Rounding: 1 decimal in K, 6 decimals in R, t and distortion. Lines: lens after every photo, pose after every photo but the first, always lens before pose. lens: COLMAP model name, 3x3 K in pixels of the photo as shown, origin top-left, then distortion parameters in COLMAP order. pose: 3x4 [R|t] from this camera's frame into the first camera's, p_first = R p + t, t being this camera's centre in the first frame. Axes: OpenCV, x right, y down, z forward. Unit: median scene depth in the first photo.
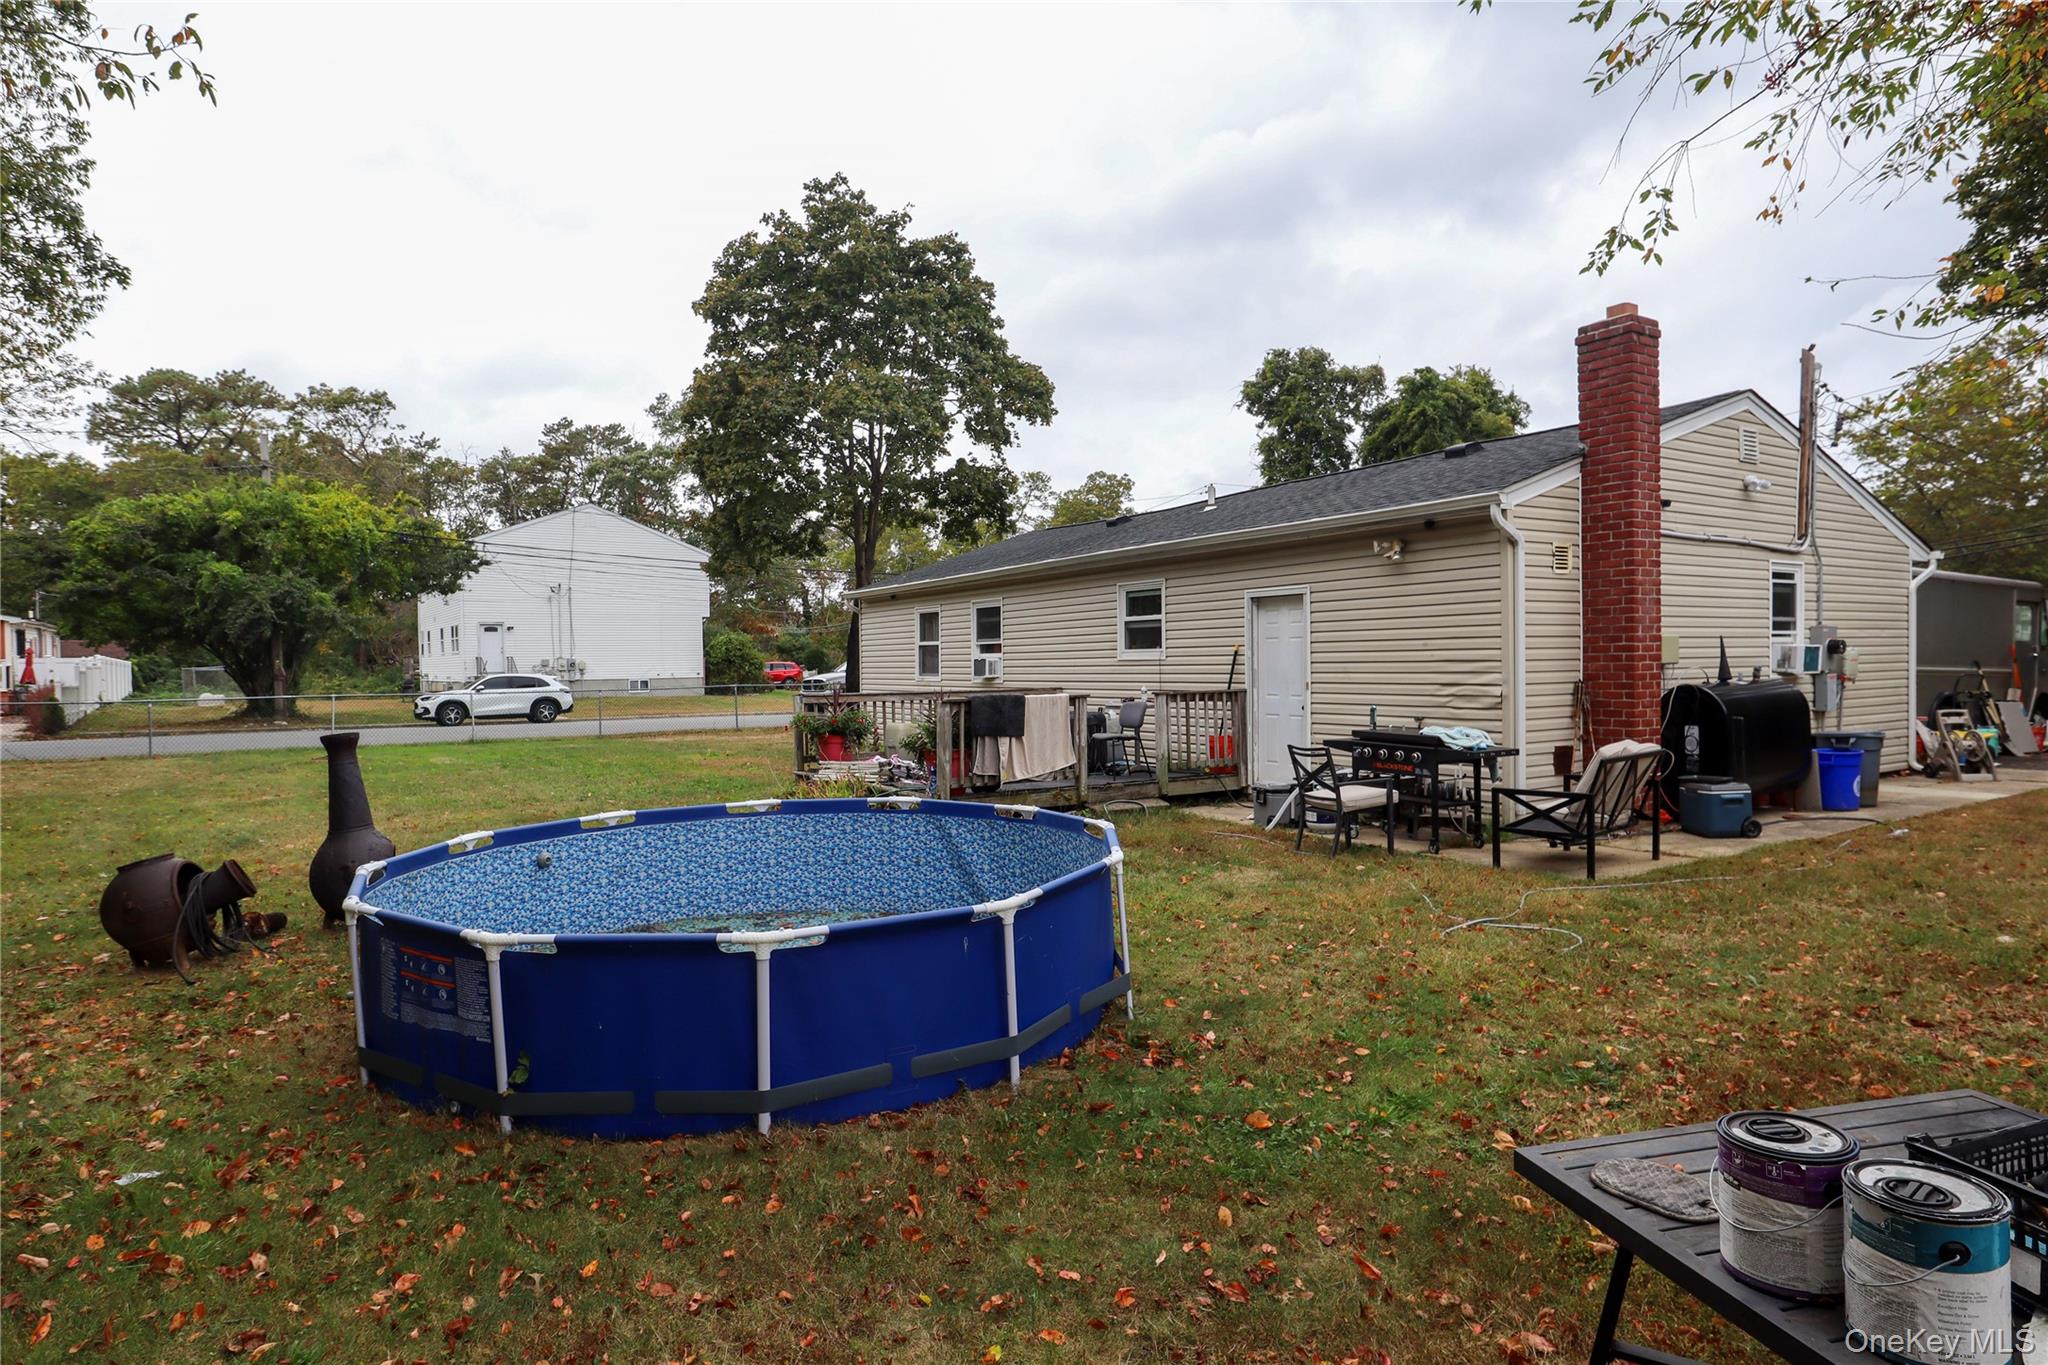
lens RADIAL K [[1135.9, 0, 1023.1], [0, 1135.9, 679.8], [0, 0, 1]] dist [-0.047550, 0.022804]
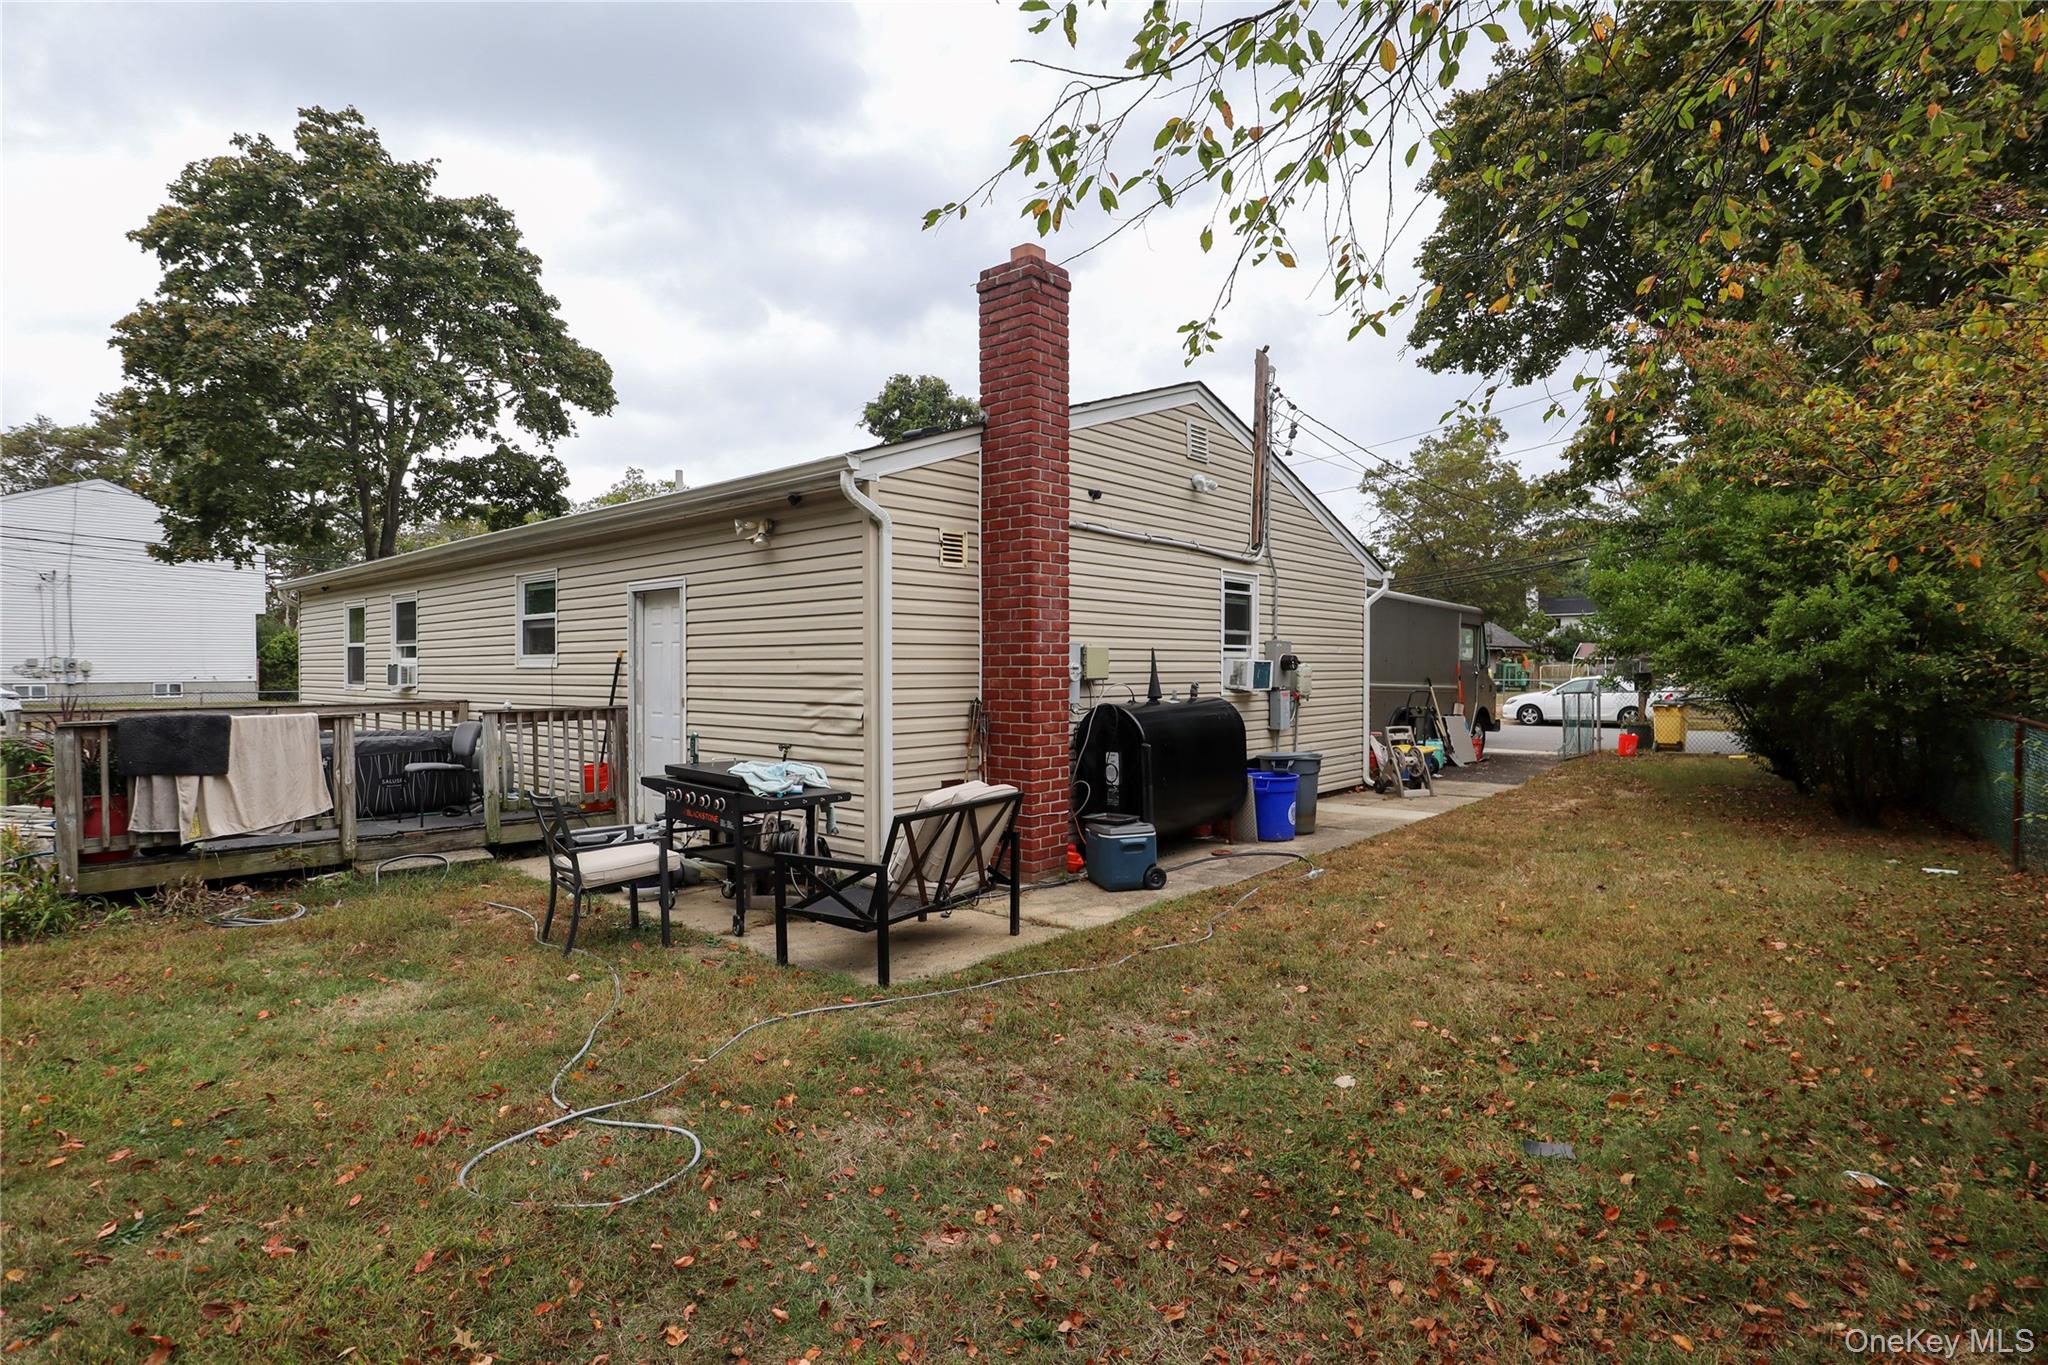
lens RADIAL K [[1022.0, 0, 1033.9], [0, 1022.0, 681.8], [0, 0, 1]] dist [-0.058723, 0.027218]
pose [[0.953950, 0.008533, 0.299844, 0.260766], [-0.007199, 0.999959, -0.005554, -0.006881], [-0.299879, 0.003139, 0.953972, 0.232052]]
